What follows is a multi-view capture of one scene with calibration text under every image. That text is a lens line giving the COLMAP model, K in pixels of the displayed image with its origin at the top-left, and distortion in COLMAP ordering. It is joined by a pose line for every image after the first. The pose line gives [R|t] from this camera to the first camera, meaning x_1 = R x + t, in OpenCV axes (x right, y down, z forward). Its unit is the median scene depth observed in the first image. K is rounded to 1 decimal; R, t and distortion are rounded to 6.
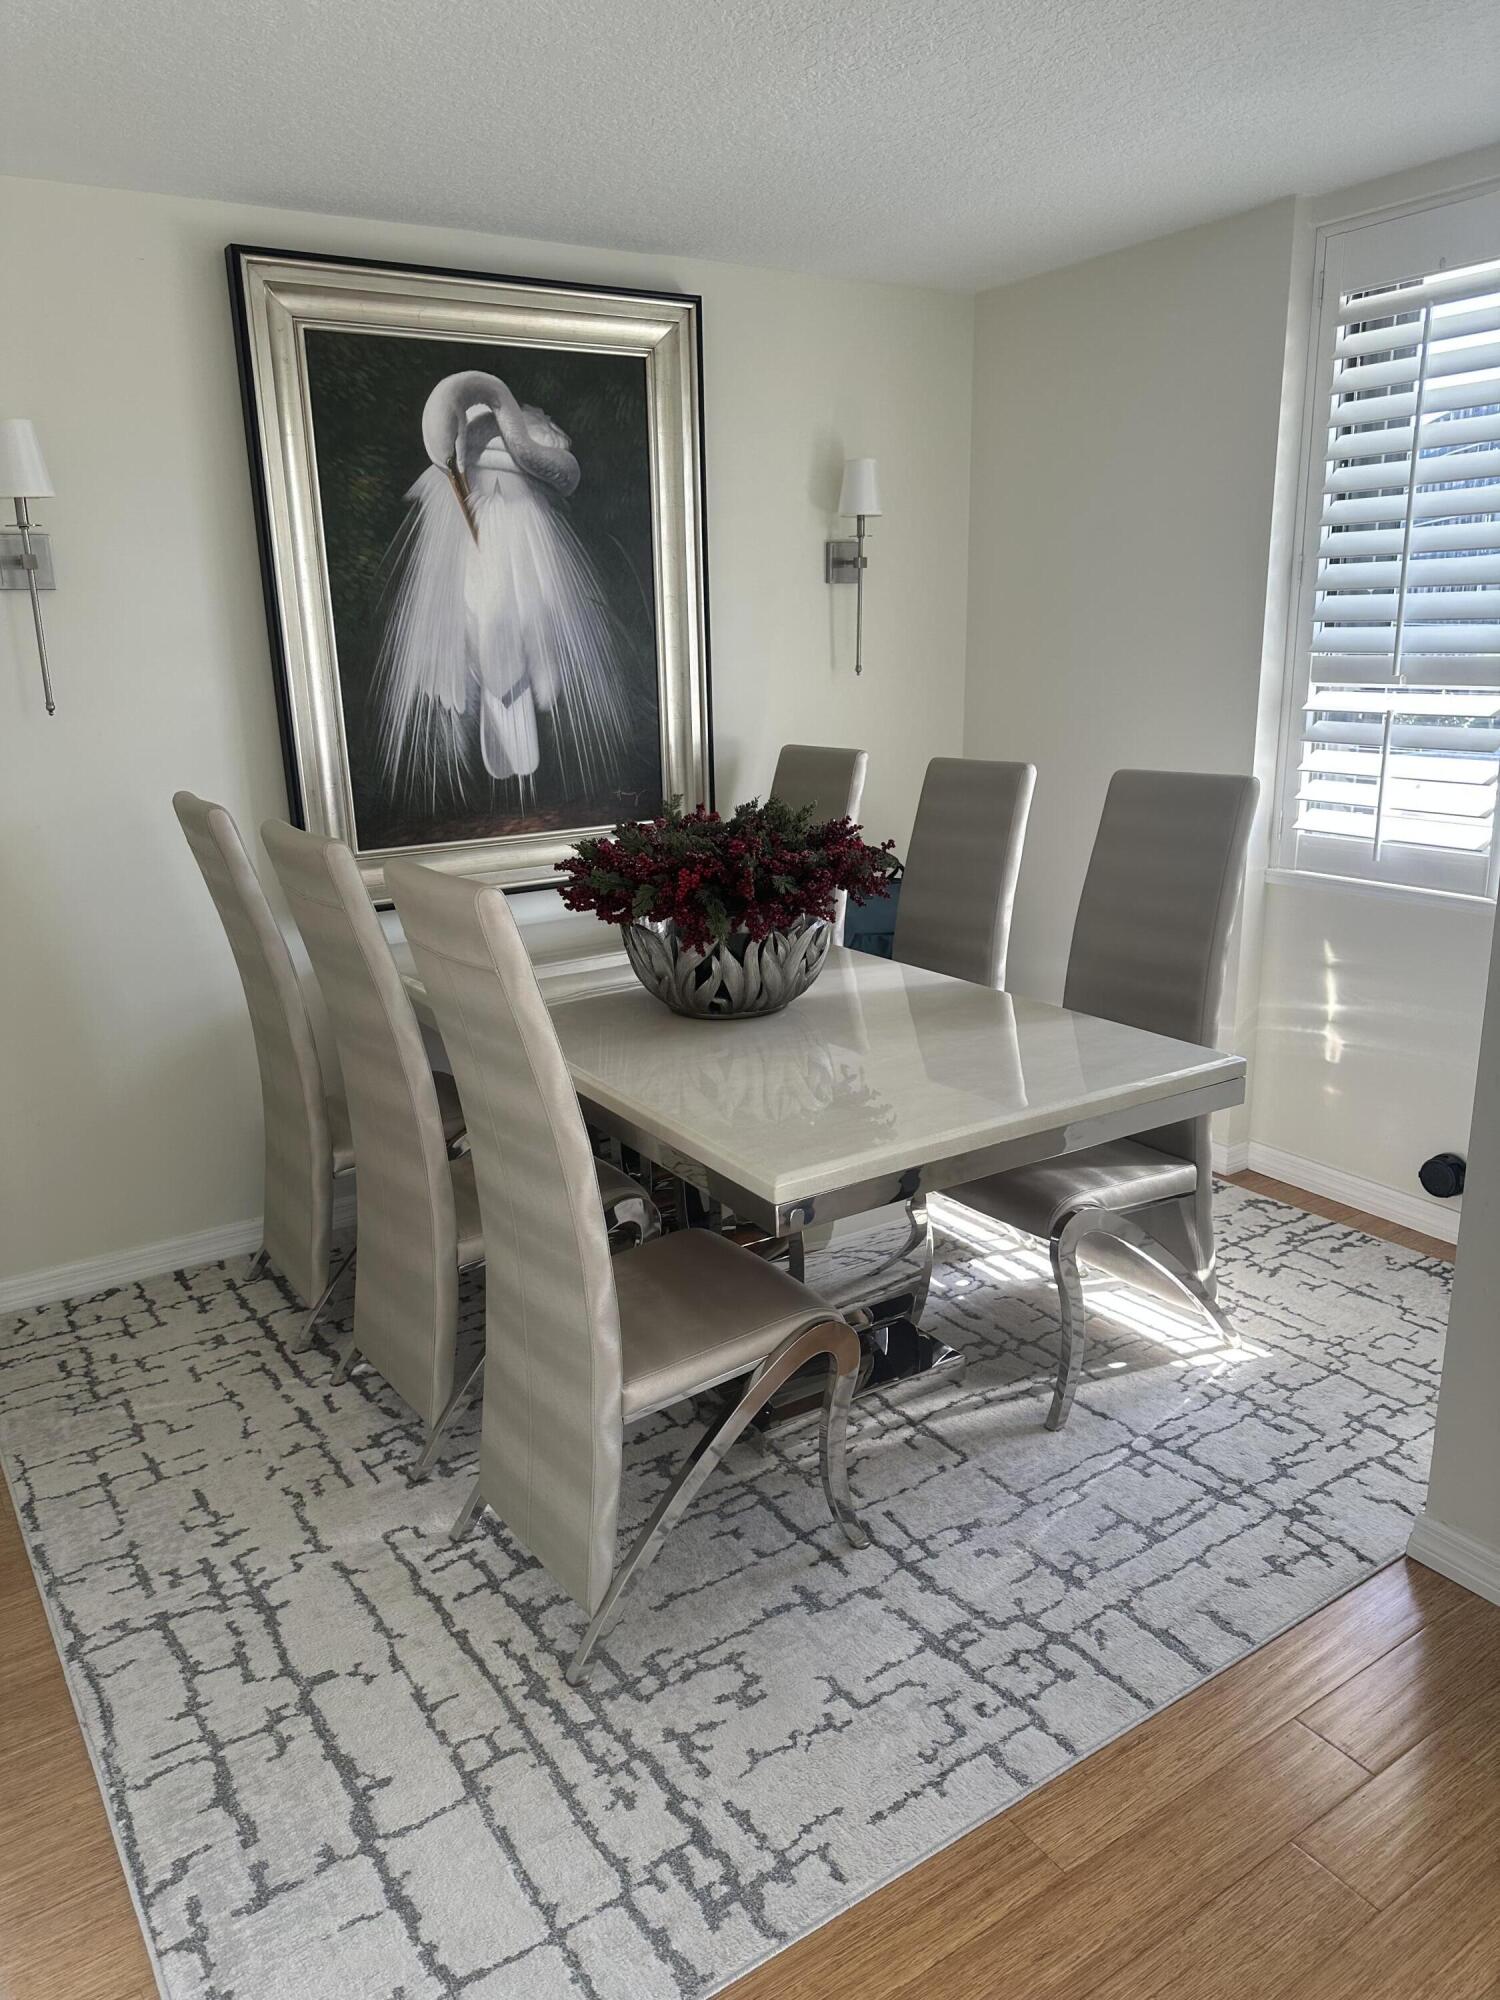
lens RADIAL K [[1401.6, 0, 742.2], [0, 1401.6, 1007.3], [0, 0, 1]] dist [0.071806, -0.114369]
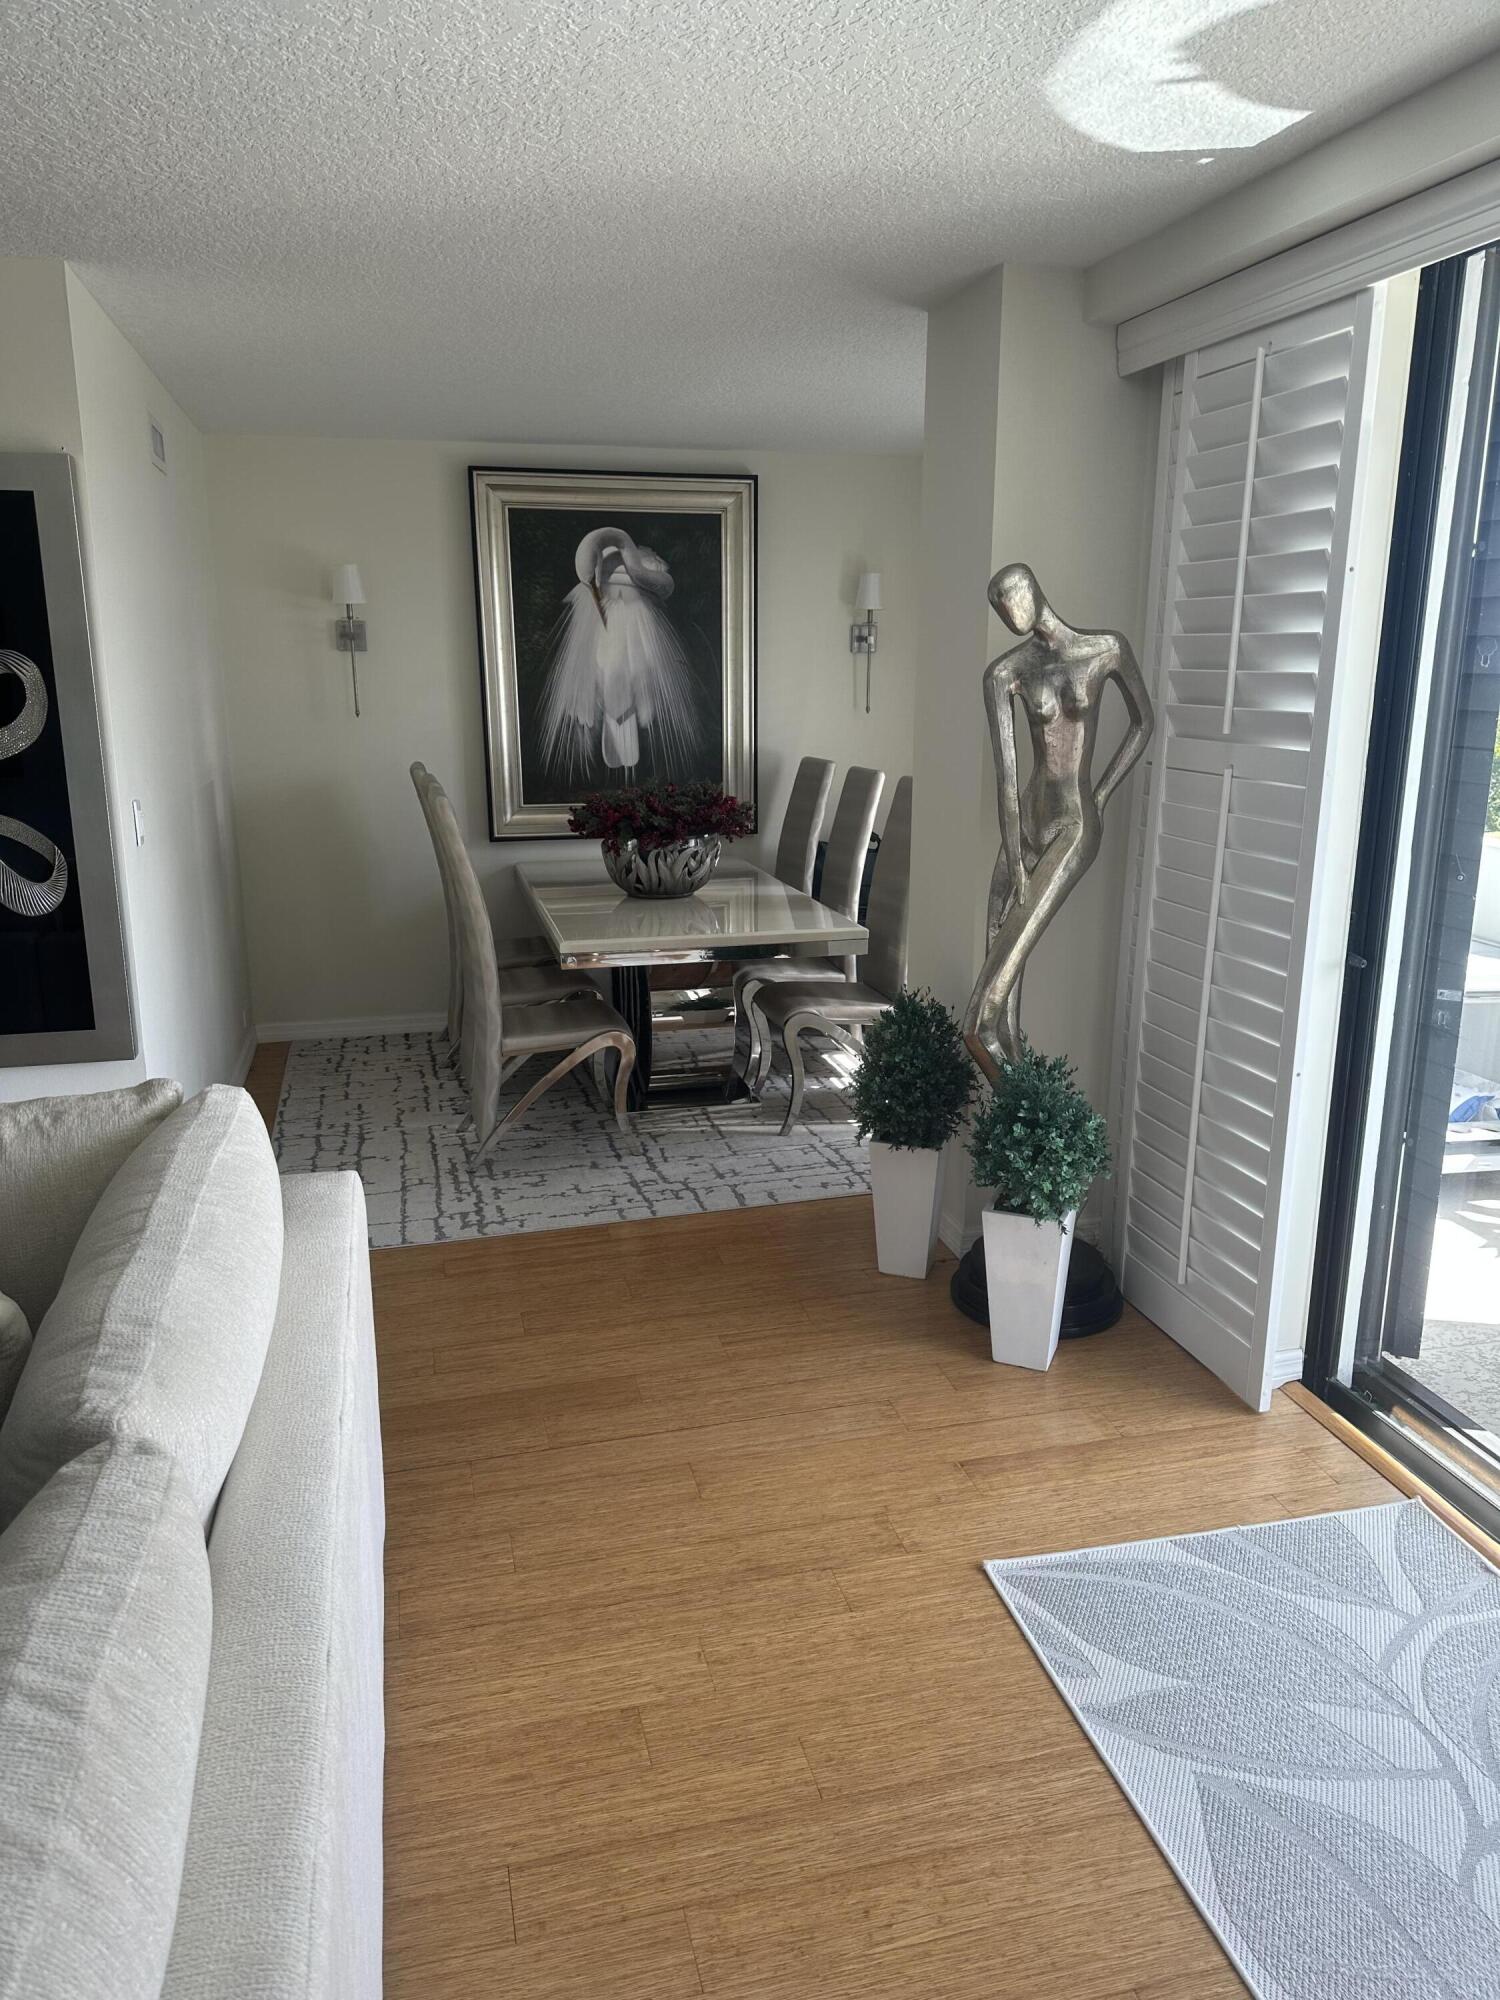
lens RADIAL K [[1359.4, 0, 750.0], [0, 1359.4, 1000.0], [0, 0, 1]] dist [0.158200, -0.236767]
pose [[0.948487, 0.102343, -0.299829, 0.603544], [-0.107999, 0.994148, -0.002308, 0.119056], [0.297839, 0.034570, 0.953990, -0.595591]]
